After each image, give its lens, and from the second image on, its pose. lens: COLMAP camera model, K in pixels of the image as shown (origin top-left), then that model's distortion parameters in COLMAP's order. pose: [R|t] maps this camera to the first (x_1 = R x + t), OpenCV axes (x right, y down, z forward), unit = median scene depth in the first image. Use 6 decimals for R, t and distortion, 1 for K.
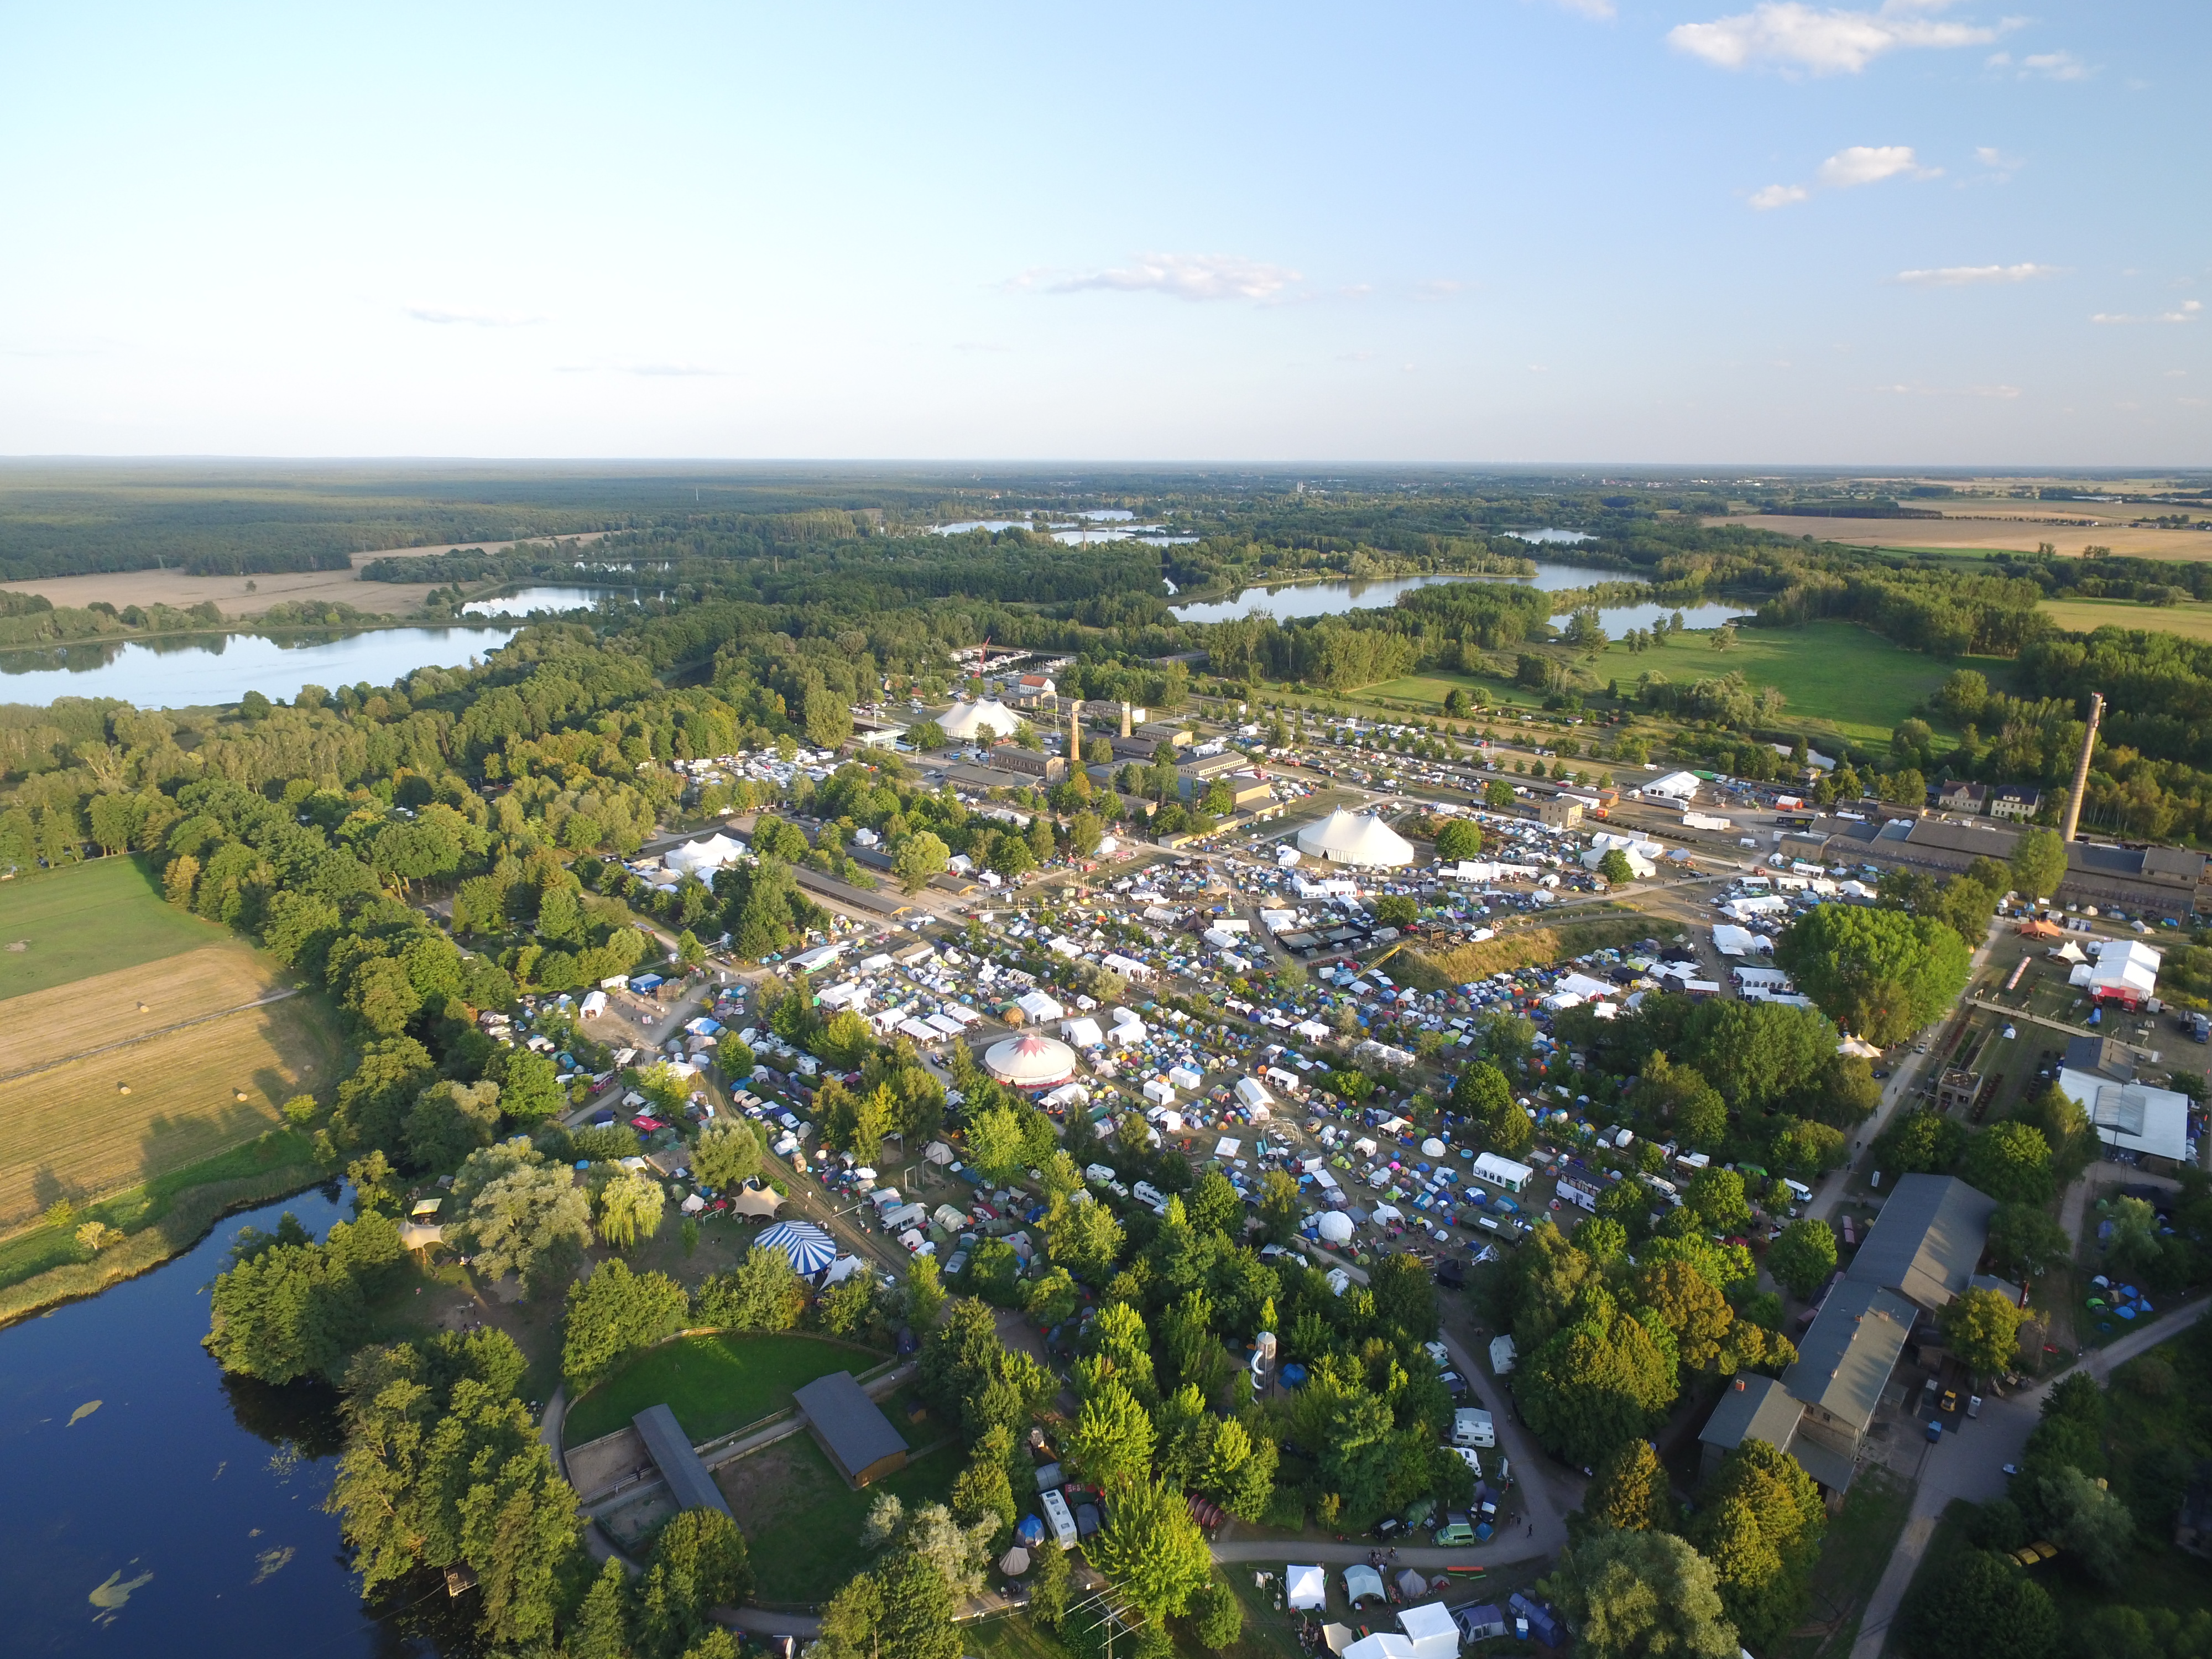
lens RADIAL K [[1289.7, 0, 1107.8], [0, 1289.7, 833.9], [0, 0, 1]] dist [-0.009298, 0.013910]
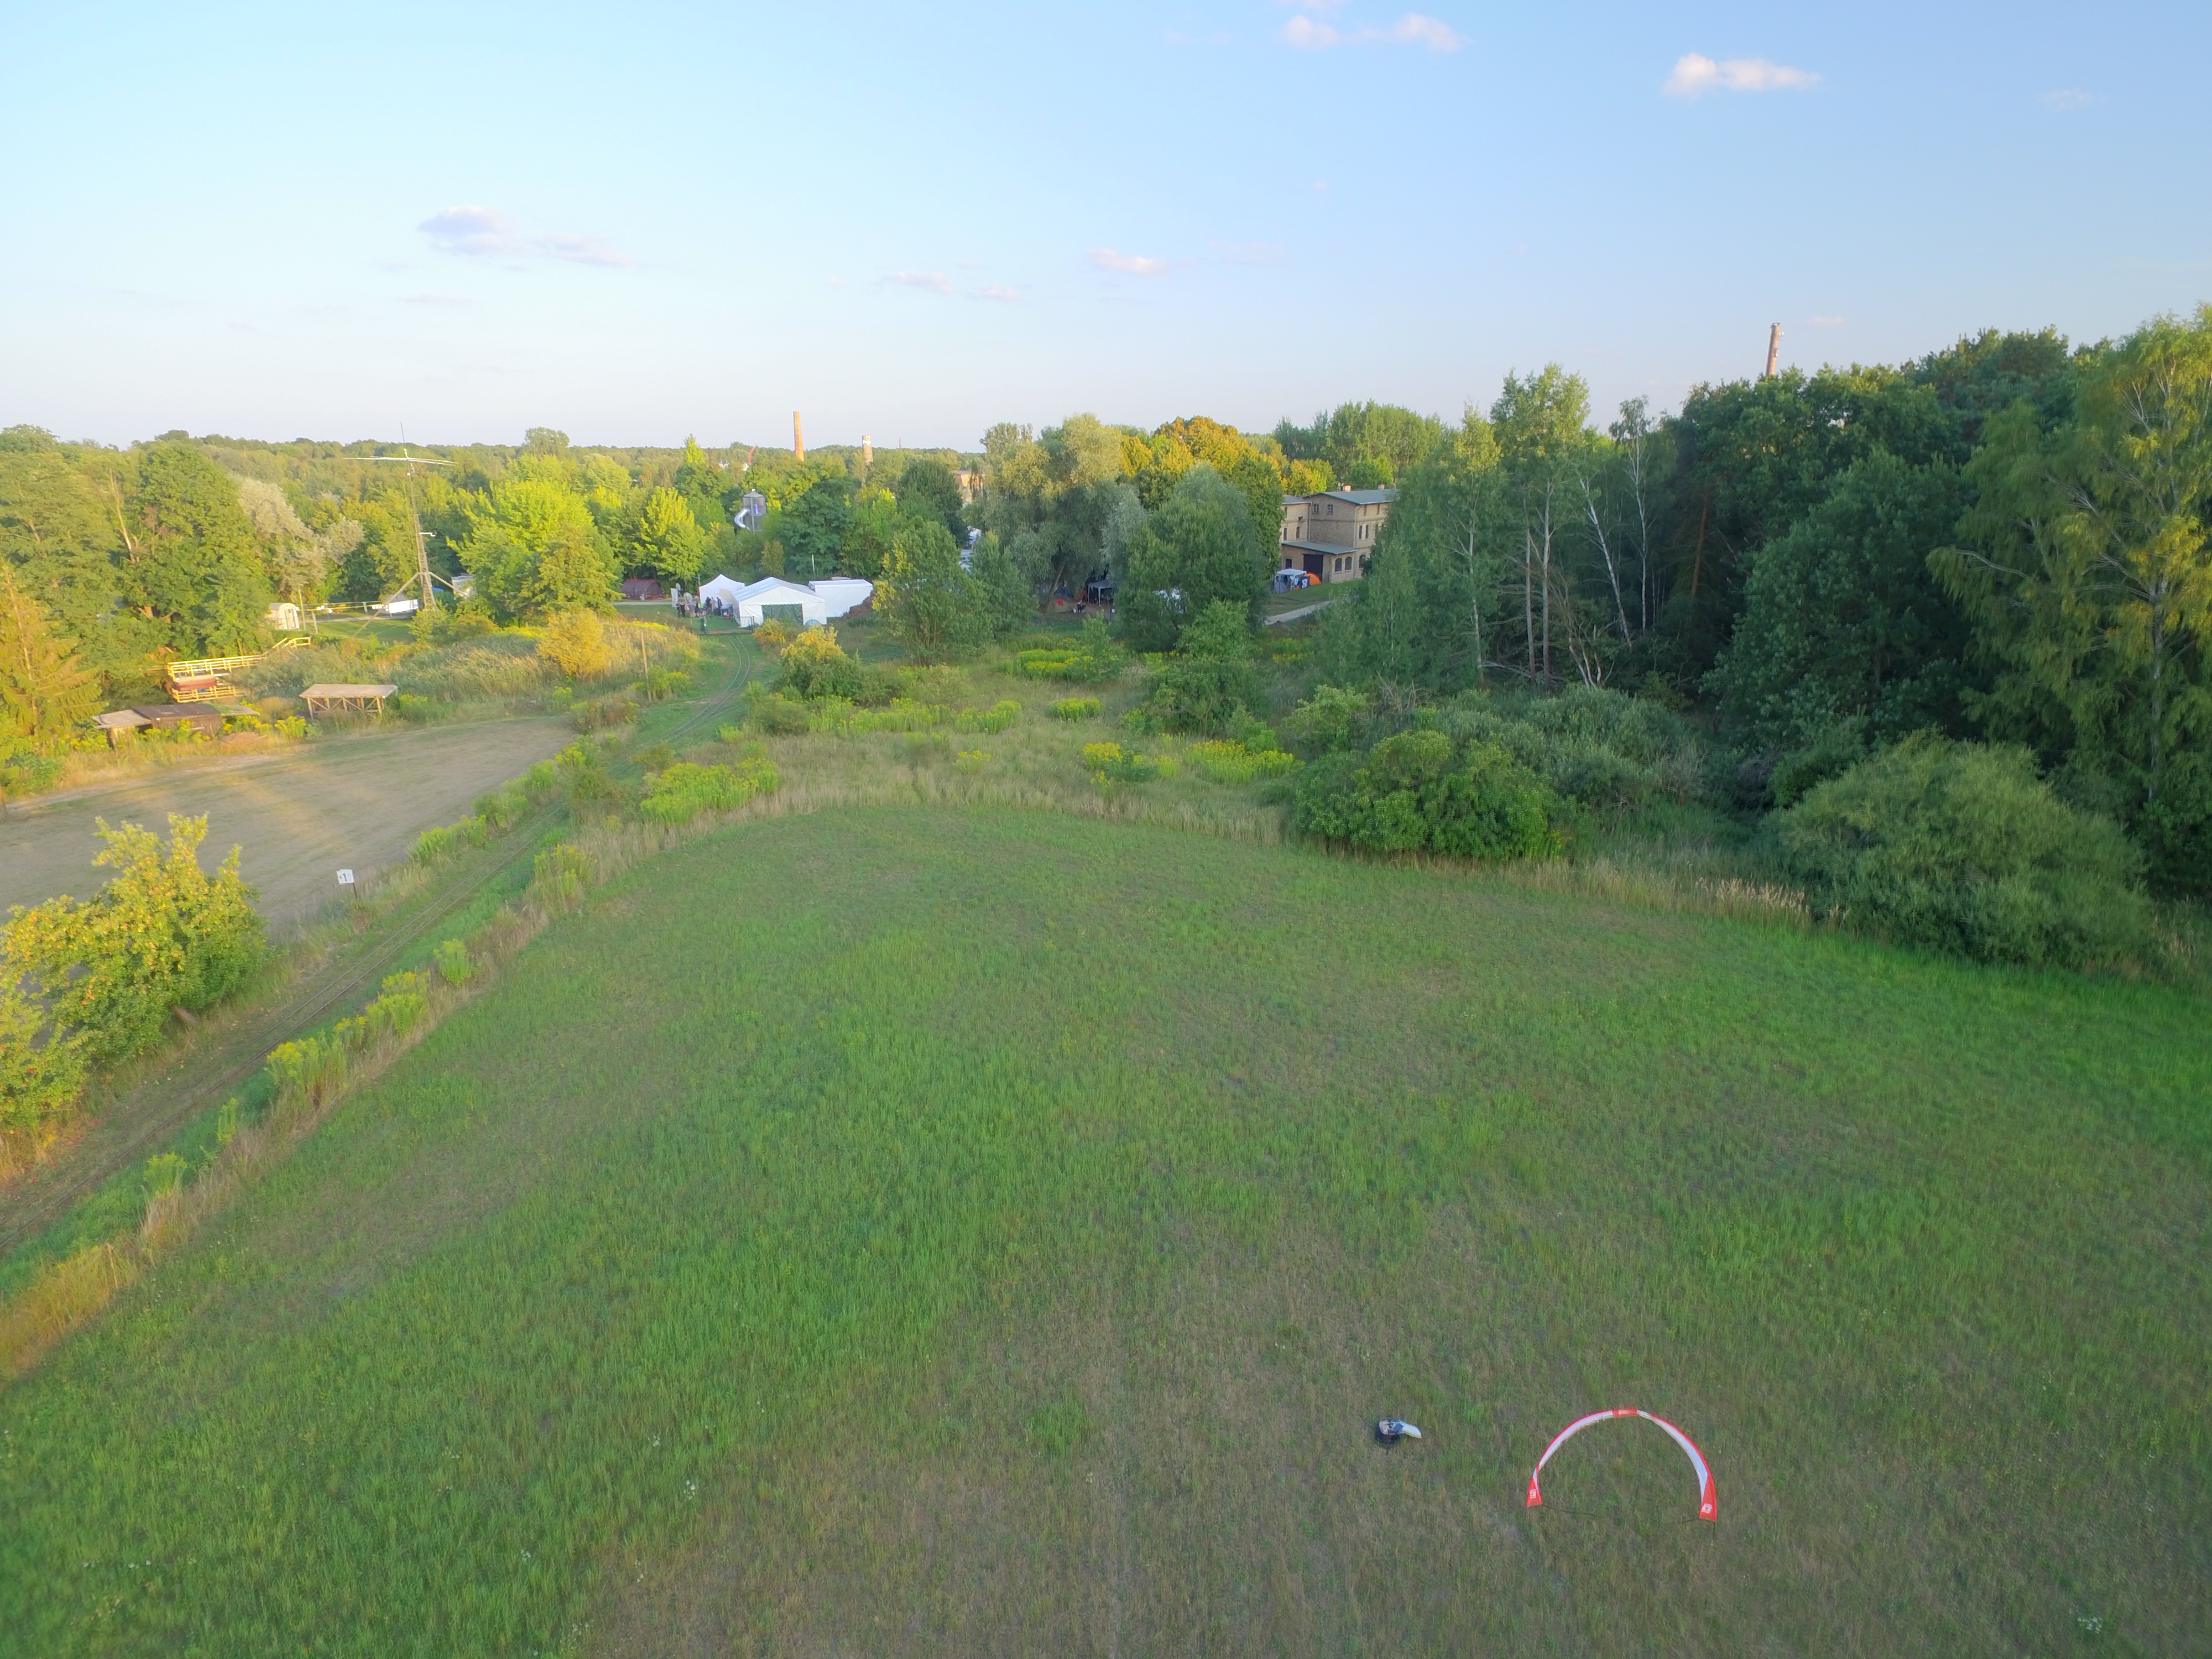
lens RADIAL K [[1289.7, 0, 1118.1], [0, 1289.7, 865.0], [0, 0, 1]] dist [-0.009298, 0.013910]
pose [[0.993275, -0.060719, 0.098577, 0.148153], [0.064661, 0.997210, -0.037303, 0.368504], [-0.096037, 0.043426, 0.994430, 0.041058]]
